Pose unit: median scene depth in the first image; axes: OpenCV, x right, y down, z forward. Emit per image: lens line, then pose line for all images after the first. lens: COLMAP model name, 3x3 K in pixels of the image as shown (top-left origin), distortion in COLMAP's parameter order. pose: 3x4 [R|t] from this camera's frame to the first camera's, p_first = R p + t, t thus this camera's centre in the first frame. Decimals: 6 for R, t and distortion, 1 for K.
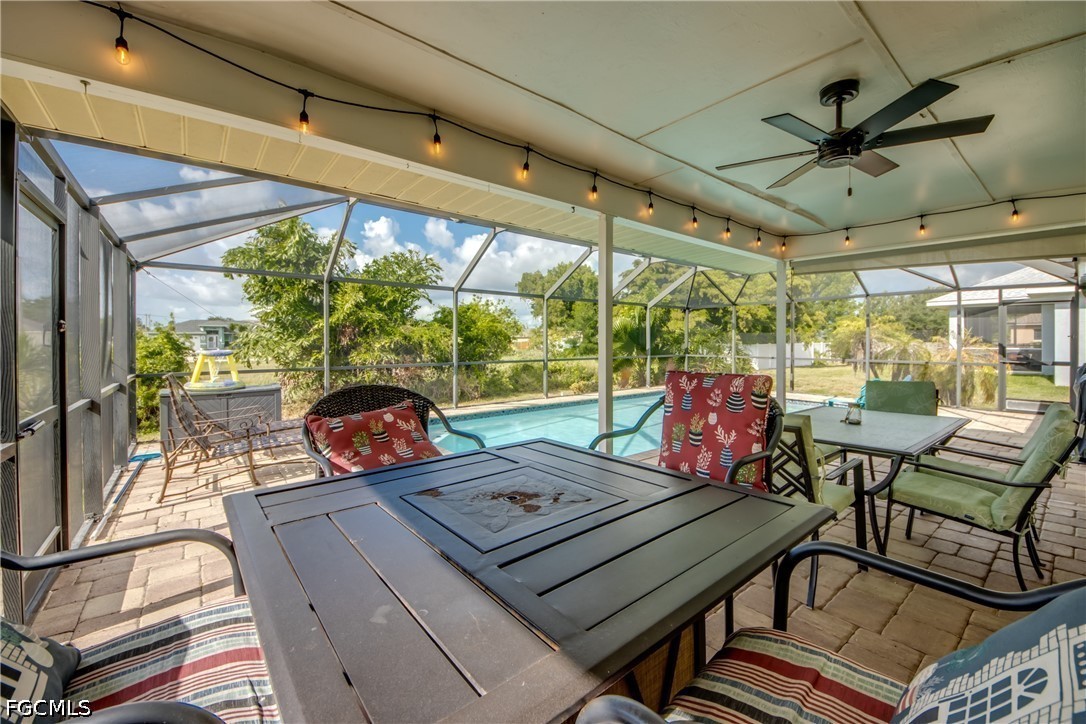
lens RADIAL K [[437.5, 0, 560.9], [0, 437.5, 355.0], [0, 0, 1]] dist [0.042768, -0.027932]
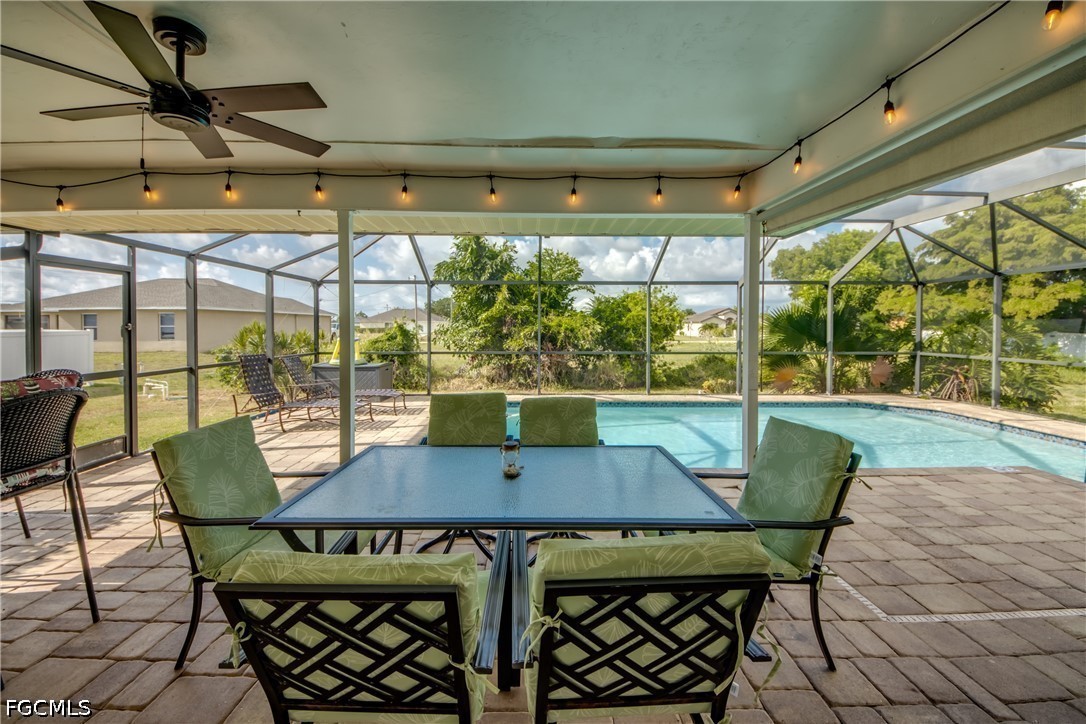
lens RADIAL K [[425.3, 0, 539.6], [0, 425.3, 358.2], [0, 0, 1]] dist [0.008530, -0.010759]
pose [[0.774160, 0.048584, -0.631123, 0.375761], [-0.022592, 0.998536, 0.049154, -0.016589], [0.632587, -0.023795, 0.774124, 0.189381]]
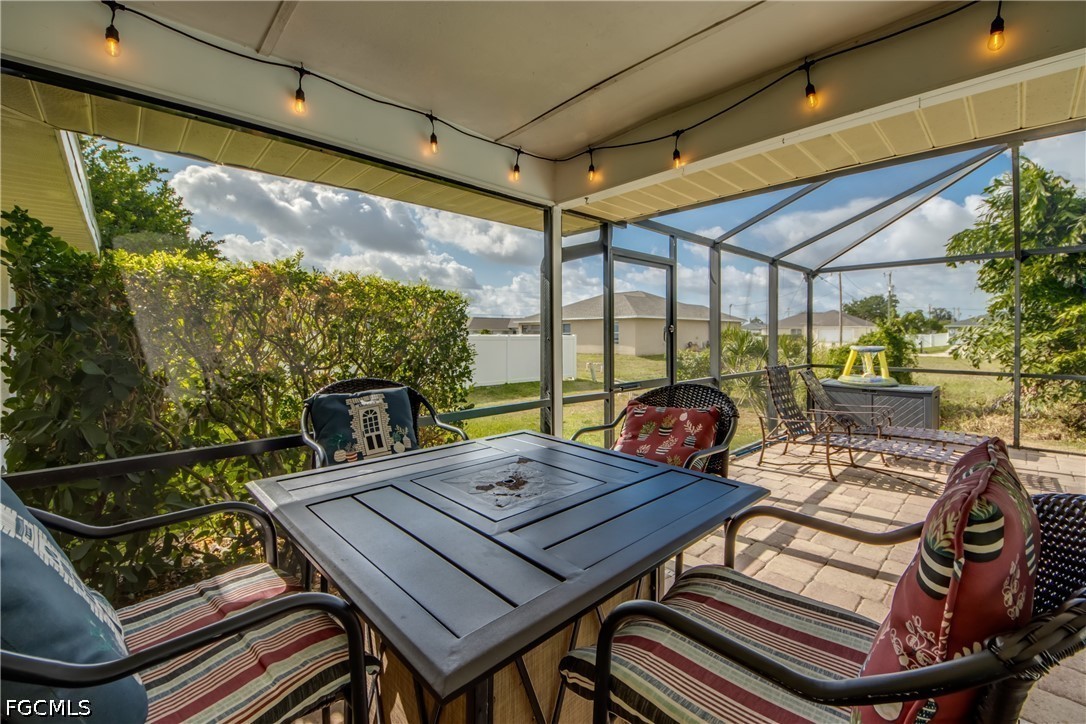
lens RADIAL K [[446.1, 0, 546.0], [0, 446.1, 357.8], [0, 0, 1]] dist [0.037157, -0.030565]
pose [[0.050021, 0.054963, -0.997235, 0.133634], [-0.032970, 0.998031, 0.053353, -0.009390], [0.998204, 0.030210, 0.051735, 0.126793]]
